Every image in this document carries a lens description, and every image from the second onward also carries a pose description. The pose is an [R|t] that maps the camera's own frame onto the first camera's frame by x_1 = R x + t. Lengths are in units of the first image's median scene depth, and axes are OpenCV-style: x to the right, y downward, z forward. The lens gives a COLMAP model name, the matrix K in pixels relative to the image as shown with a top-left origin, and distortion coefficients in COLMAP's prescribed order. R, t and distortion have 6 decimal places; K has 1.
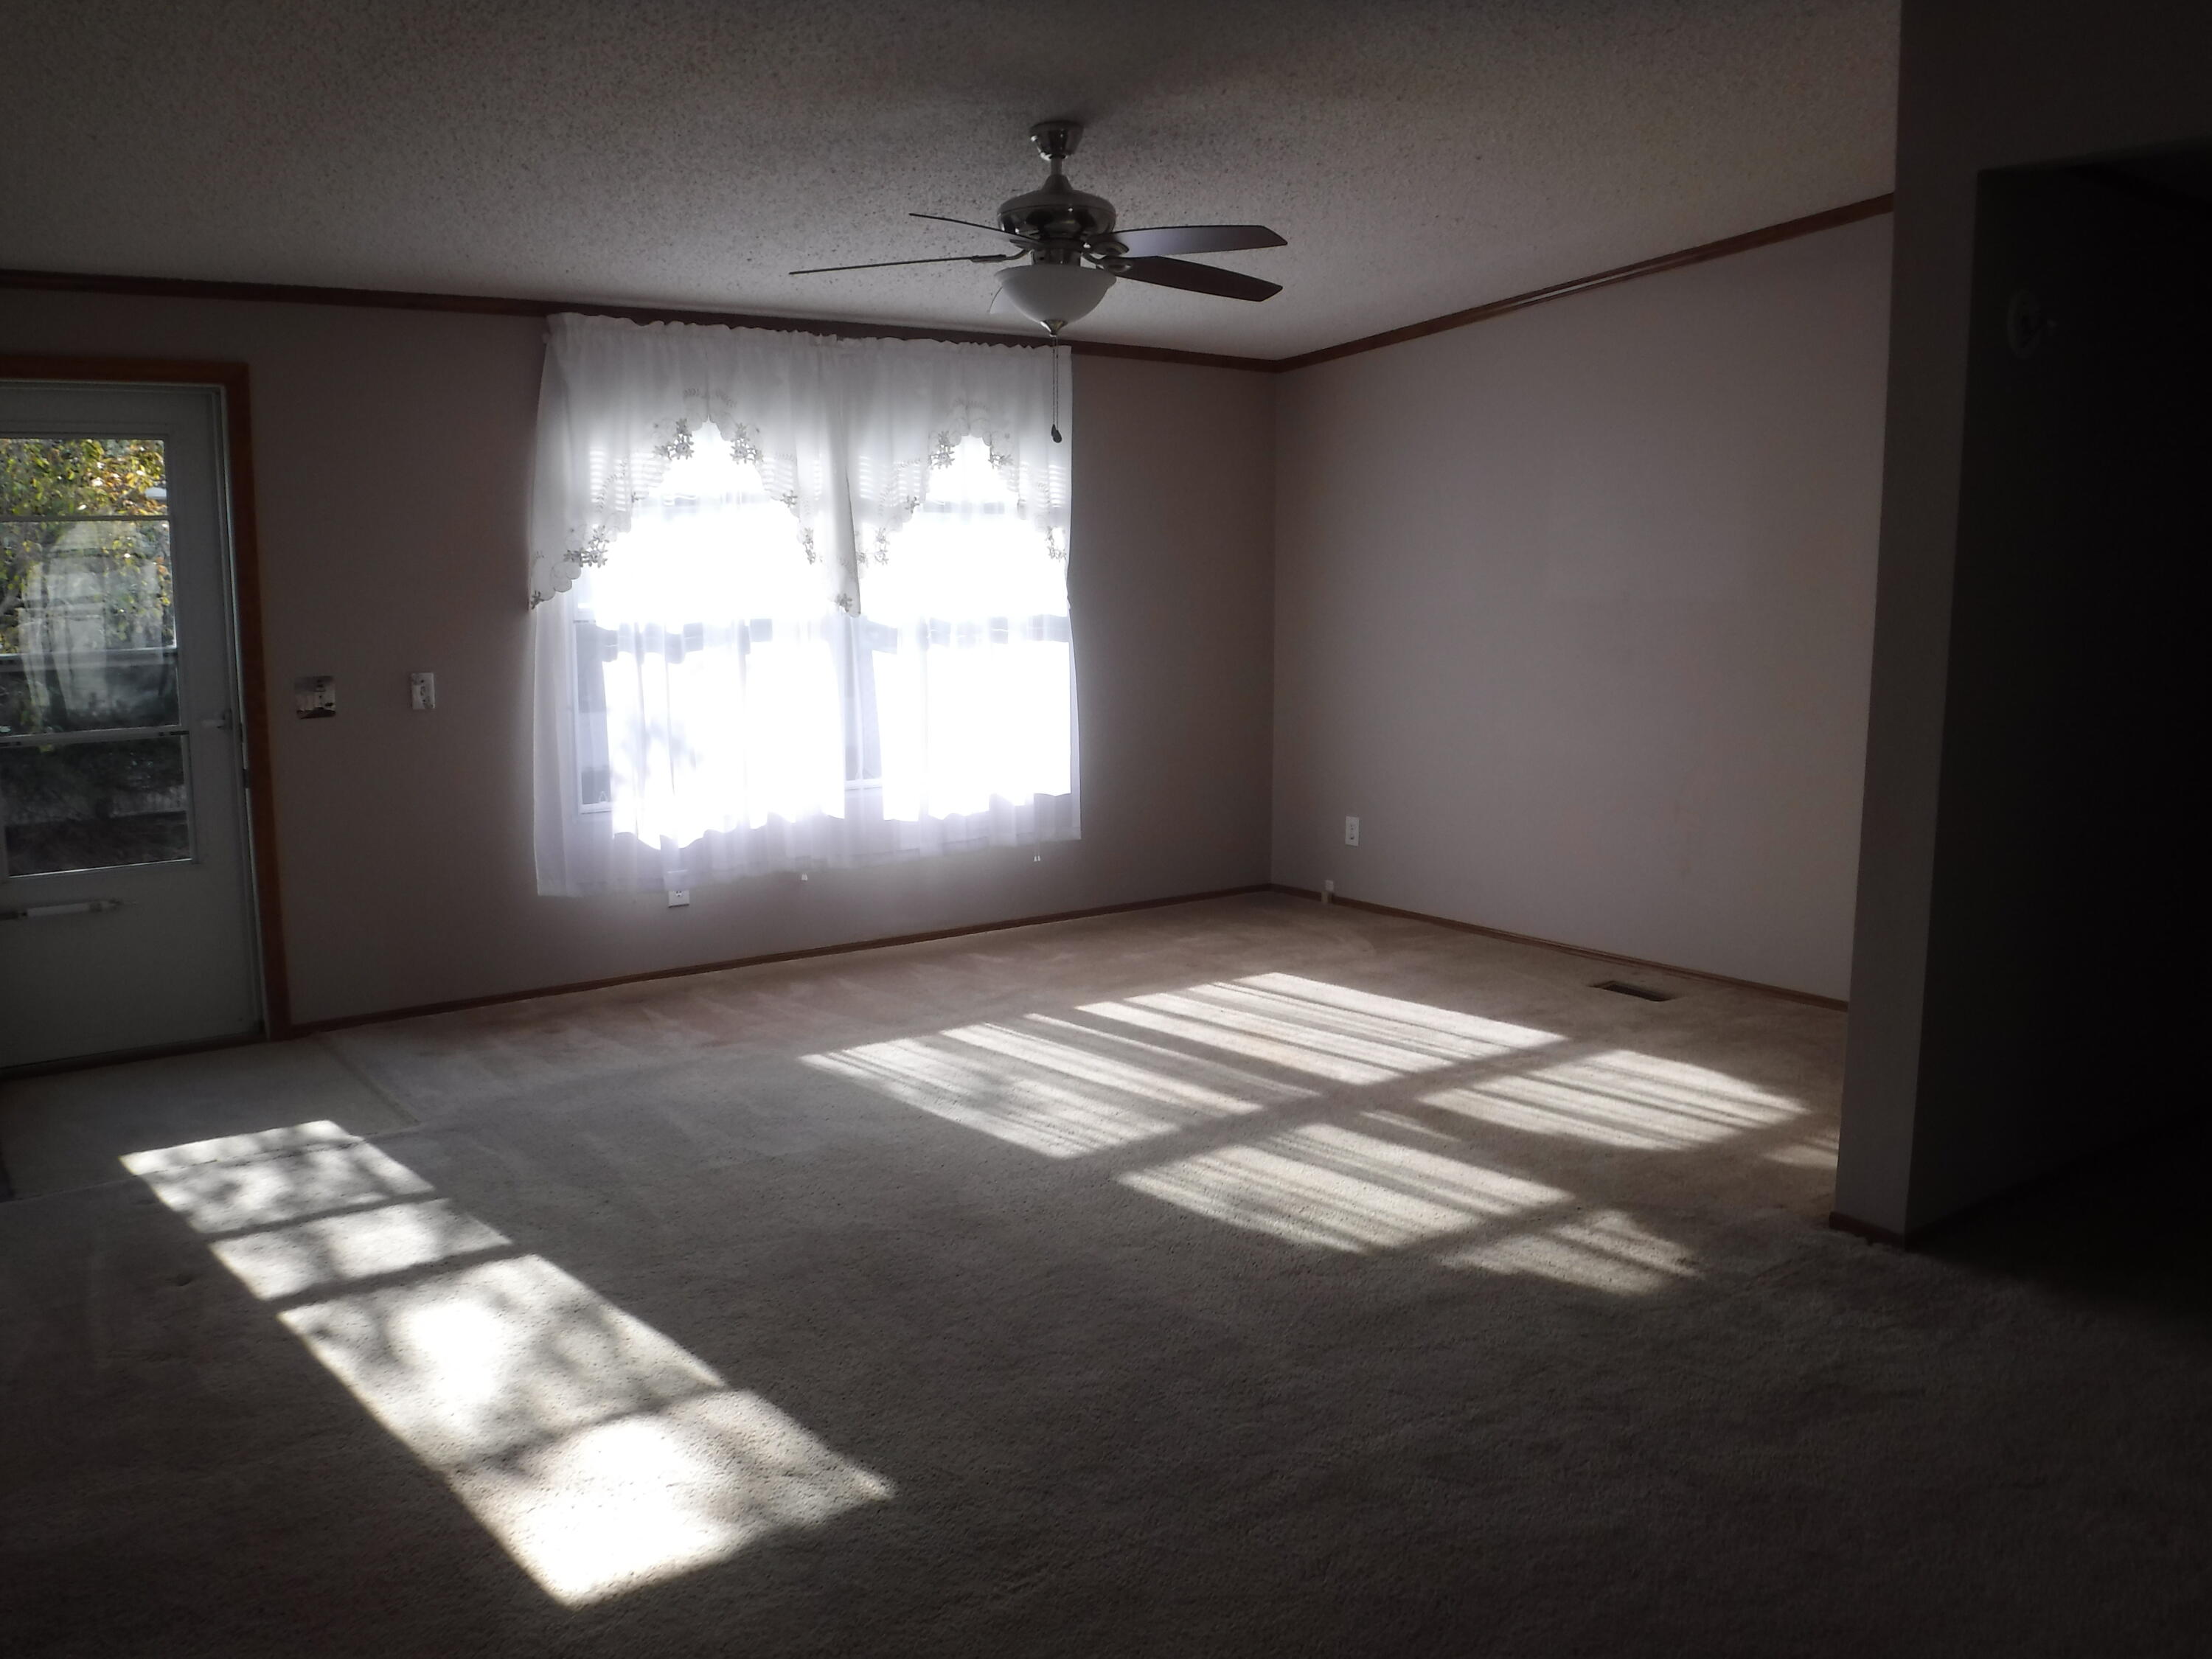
lens RADIAL K [[1780.5, 0, 1106.0], [0, 1780.5, 829.5], [0, 0, 1]] dist [-0.083394, -0.001368]
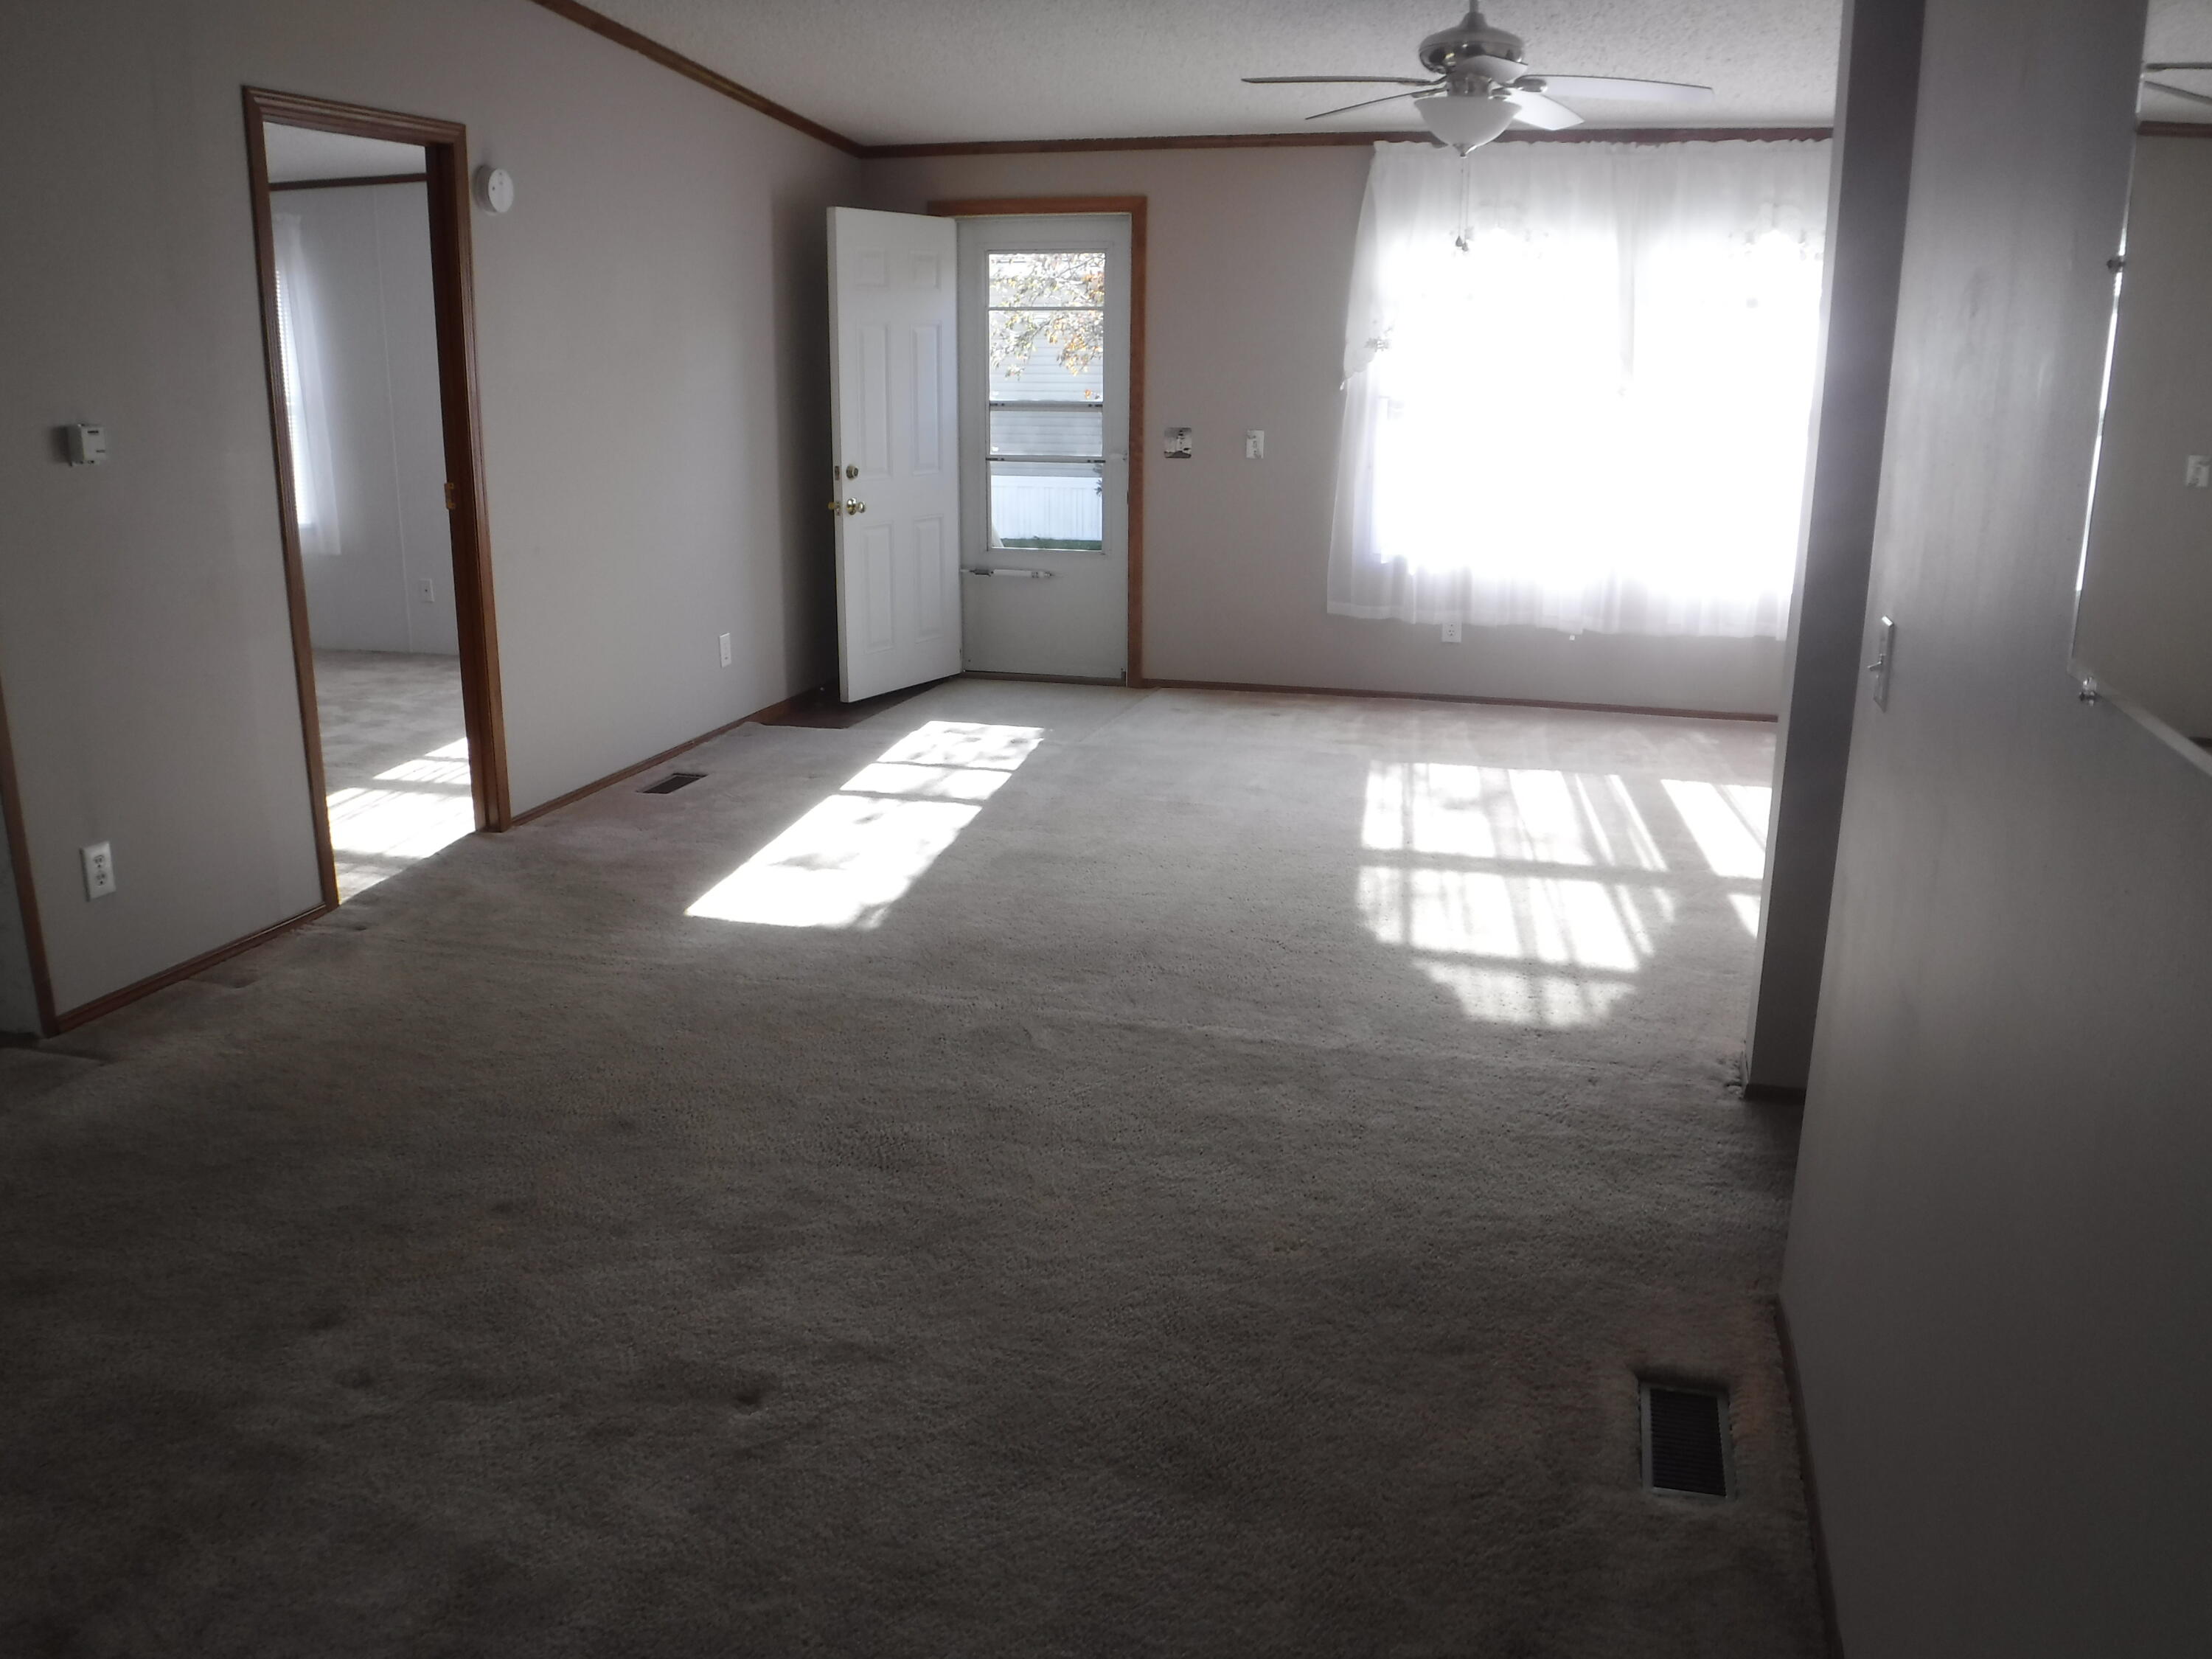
lens RADIAL K [[1797.9, 0, 1108.3], [0, 1797.9, 811.3], [0, 0, 1]] dist [-0.055762, -0.003049]
pose [[0.627923, 0.207211, -0.750184, 0.619886], [-0.128210, 0.978277, 0.162898, -0.014786], [0.767643, -0.006106, 0.640849, 0.053159]]
